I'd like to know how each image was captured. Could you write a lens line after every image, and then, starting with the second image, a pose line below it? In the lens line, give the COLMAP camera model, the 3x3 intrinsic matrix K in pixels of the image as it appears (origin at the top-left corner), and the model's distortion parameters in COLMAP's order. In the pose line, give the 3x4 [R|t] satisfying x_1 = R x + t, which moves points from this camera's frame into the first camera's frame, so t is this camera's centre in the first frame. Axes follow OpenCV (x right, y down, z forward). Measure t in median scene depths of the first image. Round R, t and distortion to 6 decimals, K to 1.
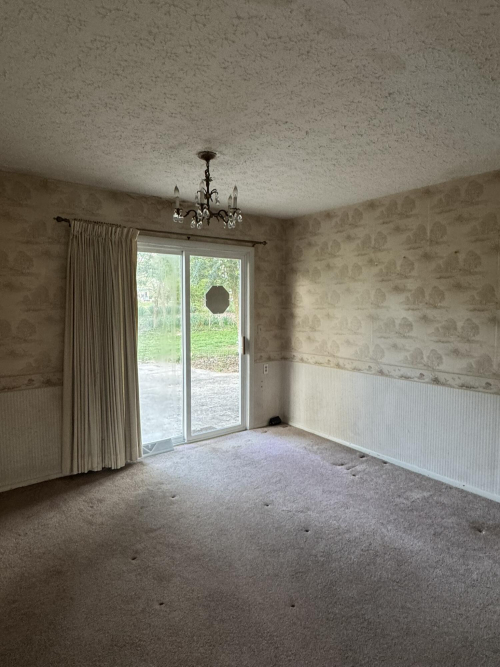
lens RADIAL K [[385.5, 0, 249.9], [0, 385.5, 332.0], [0, 0, 1]] dist [0.001267, 0.001115]
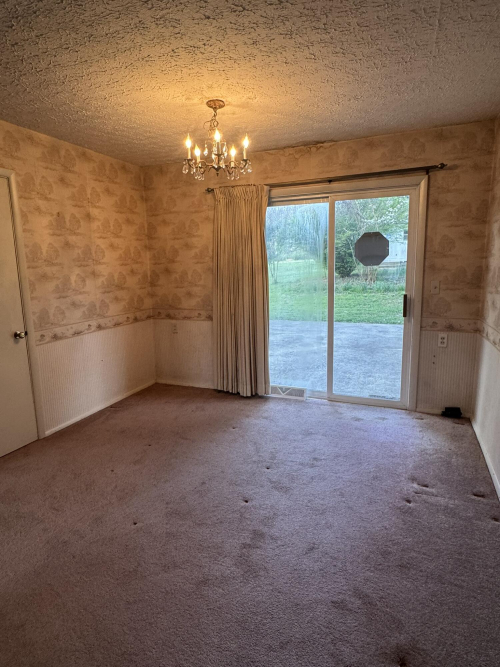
lens RADIAL K [[385.5, 0, 252.1], [0, 385.5, 332.5], [0, 0, 1]] dist [0.001267, 0.001115]
pose [[0.520064, 0.142615, -0.842137, 0.522579], [-0.044279, 0.989138, 0.140165, -0.008977], [0.852979, -0.035605, 0.520730, 0.324498]]
